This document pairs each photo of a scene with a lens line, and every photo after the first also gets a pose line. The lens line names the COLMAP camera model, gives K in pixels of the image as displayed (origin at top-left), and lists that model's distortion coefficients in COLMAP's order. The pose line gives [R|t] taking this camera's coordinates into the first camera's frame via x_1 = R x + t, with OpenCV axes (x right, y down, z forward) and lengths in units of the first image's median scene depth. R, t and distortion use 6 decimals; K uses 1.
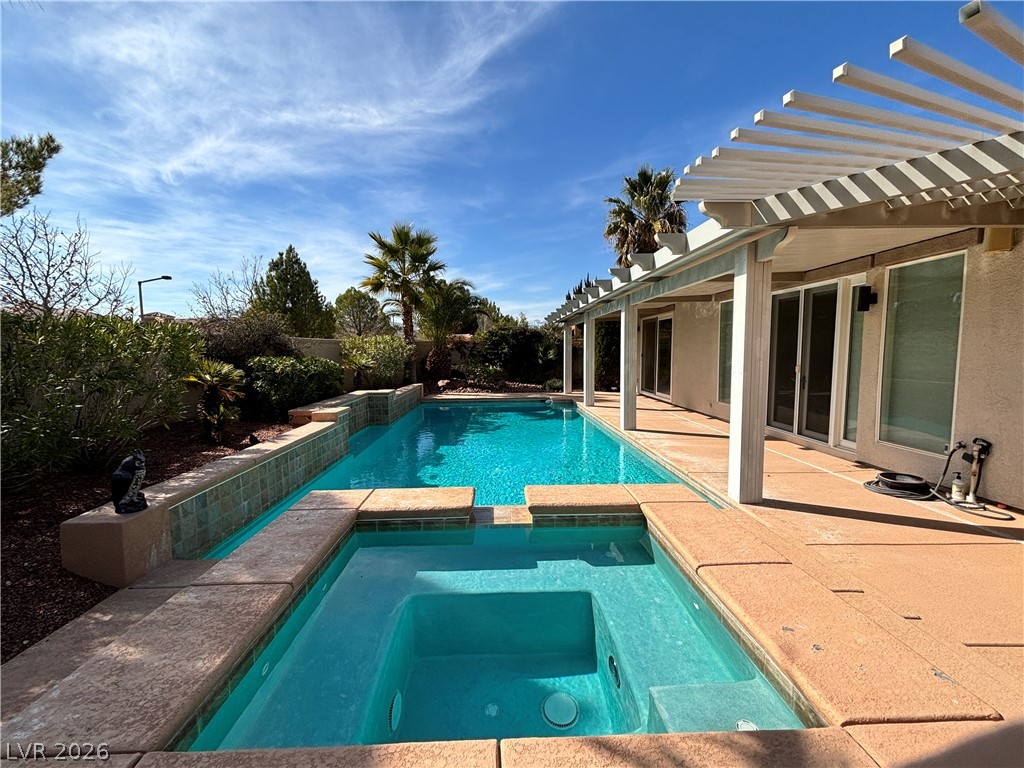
lens RADIAL K [[413.4, 0, 513.7], [0, 413.4, 387.9], [0, 0, 1]] dist [0.001891, -0.001078]
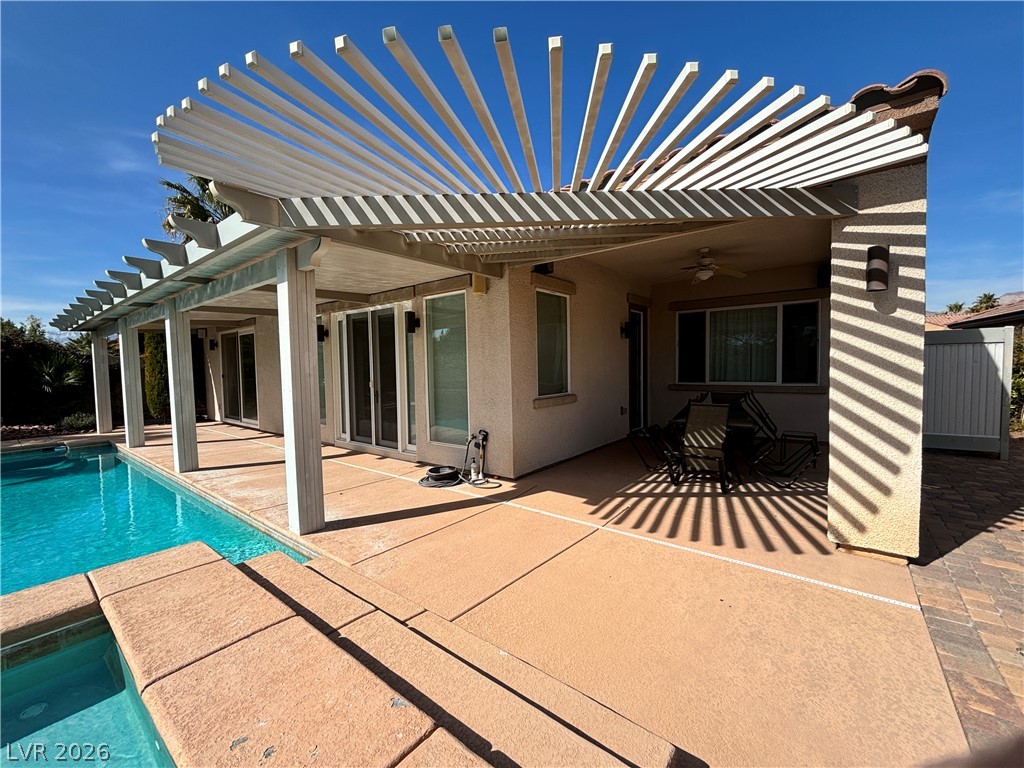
lens RADIAL K [[413.4, 0, 512.5], [0, 413.4, 385.5], [0, 0, 1]] dist [0.001891, -0.001078]
pose [[0.642122, -0.040658, 0.765523, 0.149354], [0.082820, 0.996427, -0.016547, 0.007953], [-0.762115, 0.074026, 0.643196, 0.047179]]
